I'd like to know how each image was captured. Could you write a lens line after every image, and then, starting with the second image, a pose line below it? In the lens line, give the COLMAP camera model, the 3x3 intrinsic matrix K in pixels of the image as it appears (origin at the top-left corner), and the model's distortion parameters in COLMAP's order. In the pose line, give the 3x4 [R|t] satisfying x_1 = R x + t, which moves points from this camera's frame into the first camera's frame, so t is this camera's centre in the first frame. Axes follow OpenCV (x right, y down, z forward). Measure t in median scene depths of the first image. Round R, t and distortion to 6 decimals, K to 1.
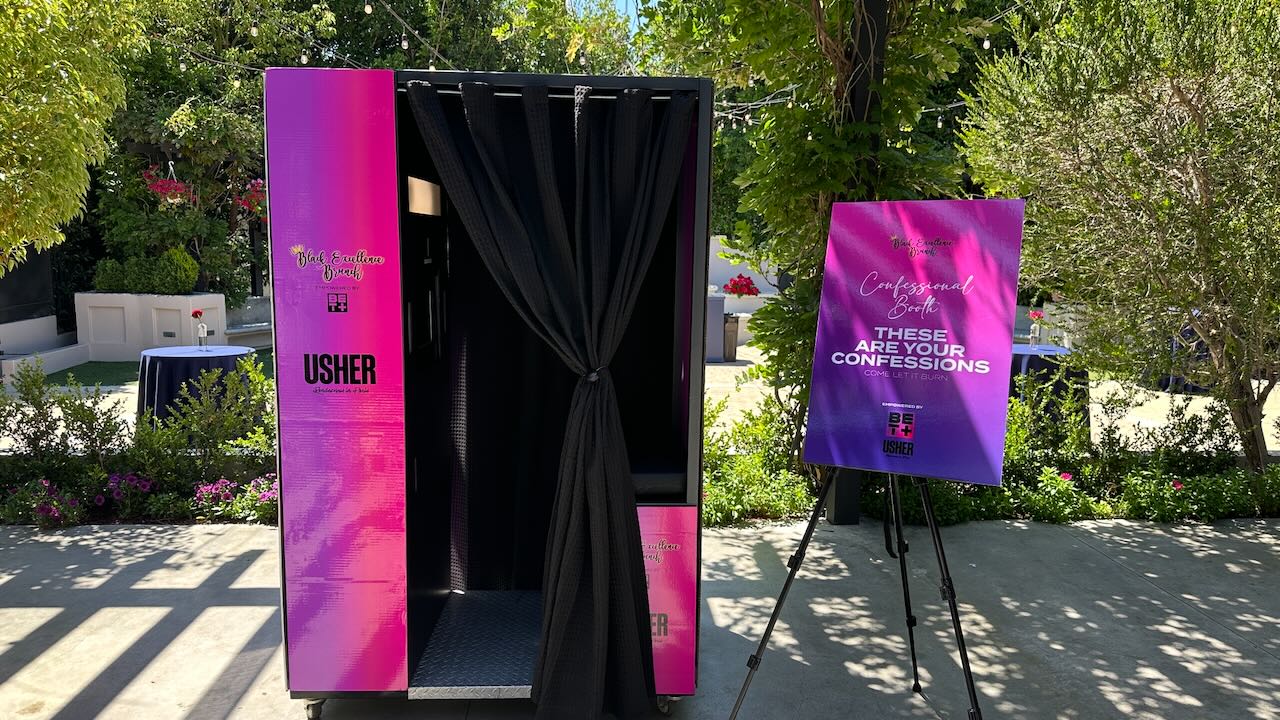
lens RADIAL K [[893.2, 0, 640.0], [0, 893.2, 360.0], [0, 0, 1]] dist [0.157293, -0.334031]
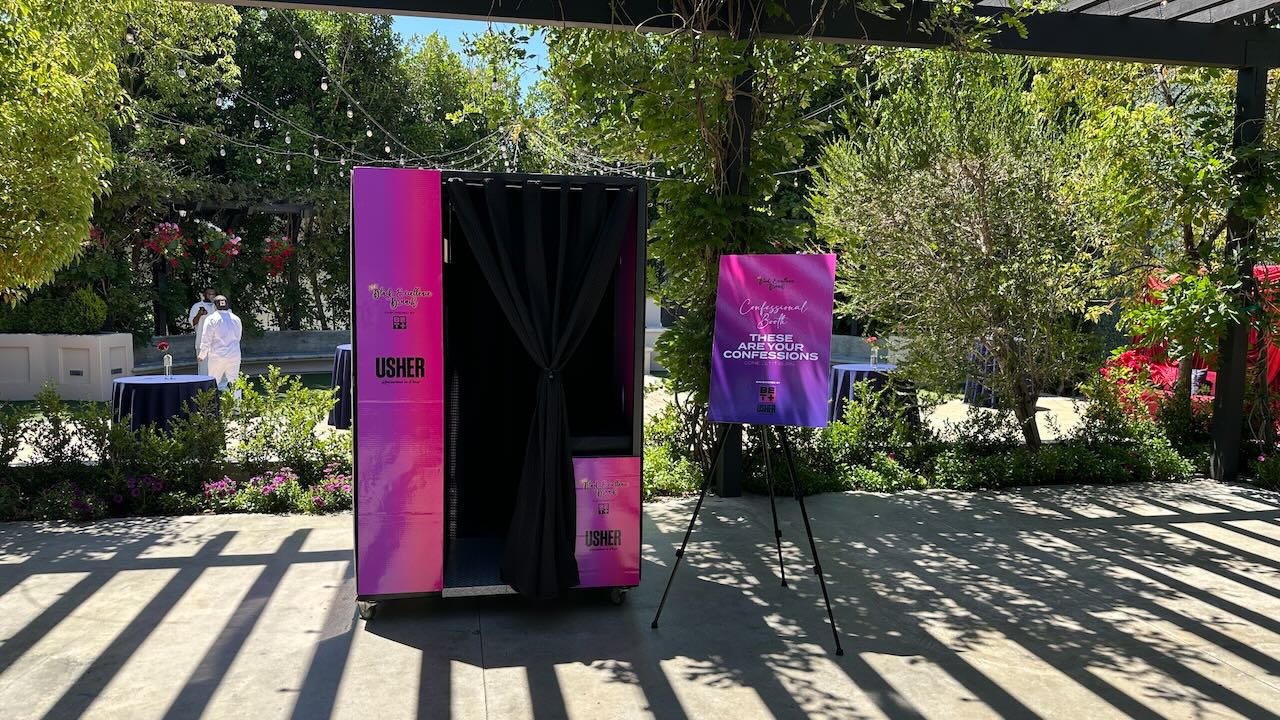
lens RADIAL K [[895.9, 0, 634.8], [0, 895.9, 356.9], [0, 0, 1]] dist [0.142590, -0.251728]
pose [[0.991423, -0.013493, 0.129995, -0.077923], [0.019617, 0.998751, -0.045947, 0.037697], [-0.129213, 0.048103, 0.990449, -0.286233]]
